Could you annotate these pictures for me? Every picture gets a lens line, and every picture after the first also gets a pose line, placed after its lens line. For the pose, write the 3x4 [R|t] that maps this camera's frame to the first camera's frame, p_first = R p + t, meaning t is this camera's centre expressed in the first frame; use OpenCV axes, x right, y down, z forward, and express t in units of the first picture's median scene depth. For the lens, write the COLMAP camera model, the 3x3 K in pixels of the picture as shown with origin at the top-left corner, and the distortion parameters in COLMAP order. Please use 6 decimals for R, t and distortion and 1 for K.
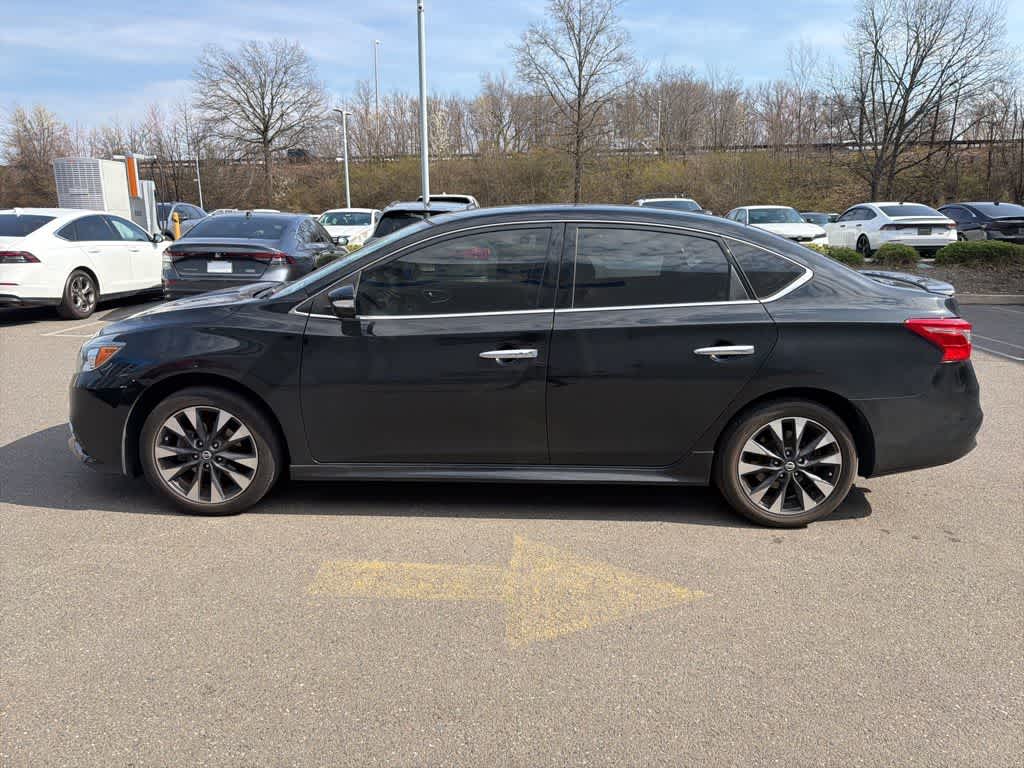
lens RADIAL K [[722.5, 0, 507.8], [0, 722.5, 390.1], [0, 0, 1]] dist [0.030082, -0.043062]
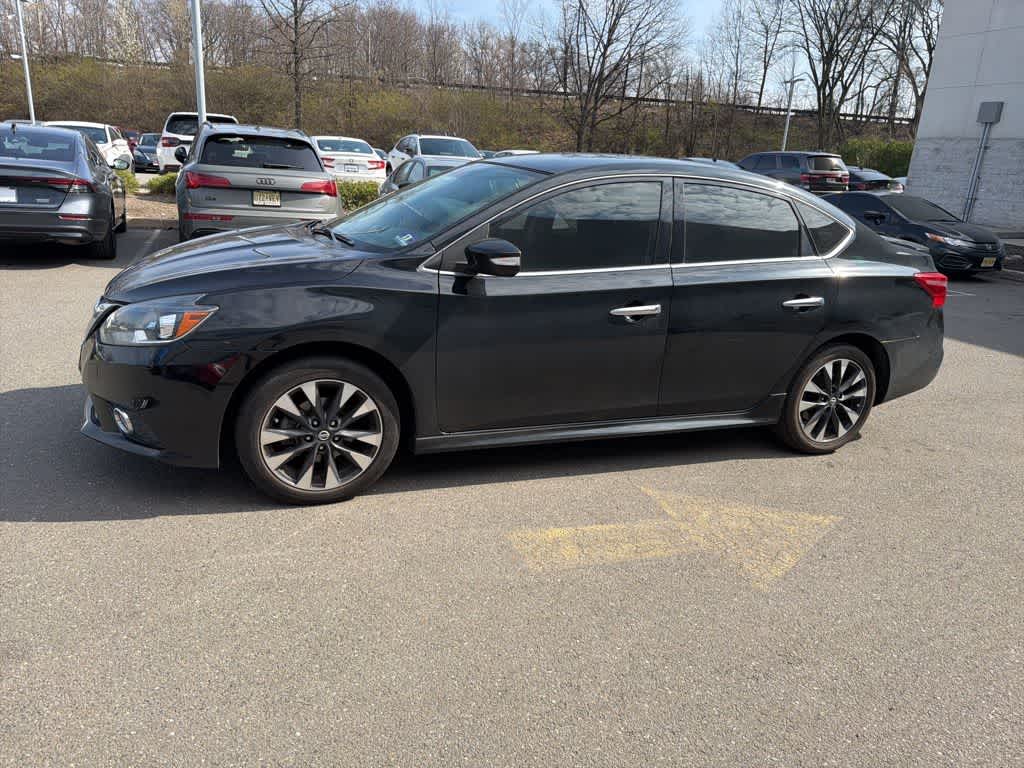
lens RADIAL K [[725.9, 0, 510.3], [0, 725.9, 382.0], [0, 0, 1]] dist [0.024493, -0.030334]
pose [[0.922908, -0.059737, 0.380358, -0.526883], [0.031047, 0.996220, 0.081127, -0.036347], [-0.383767, -0.063063, 0.921274, 0.122074]]
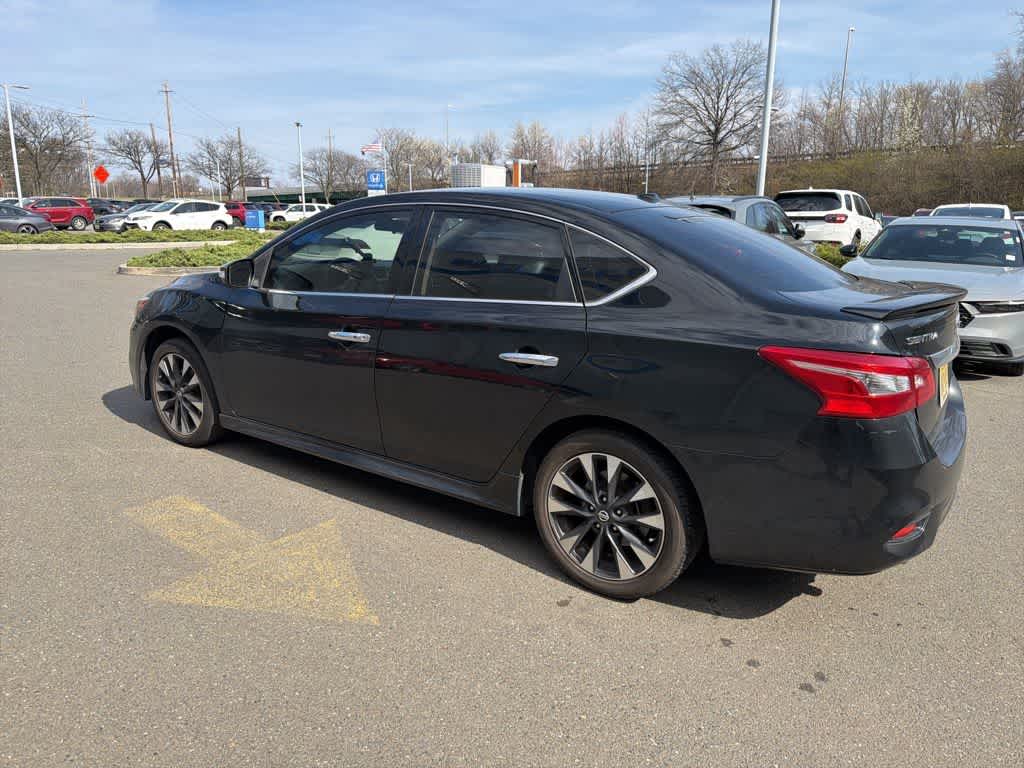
lens RADIAL K [[723.1, 0, 508.7], [0, 723.1, 376.6], [0, 0, 1]] dist [0.037593, -0.053301]
pose [[0.821151, 0.131380, -0.555382, 0.713180], [-0.141990, 0.989573, 0.024155, -0.048716], [0.552765, 0.059024, 0.831244, 0.278139]]
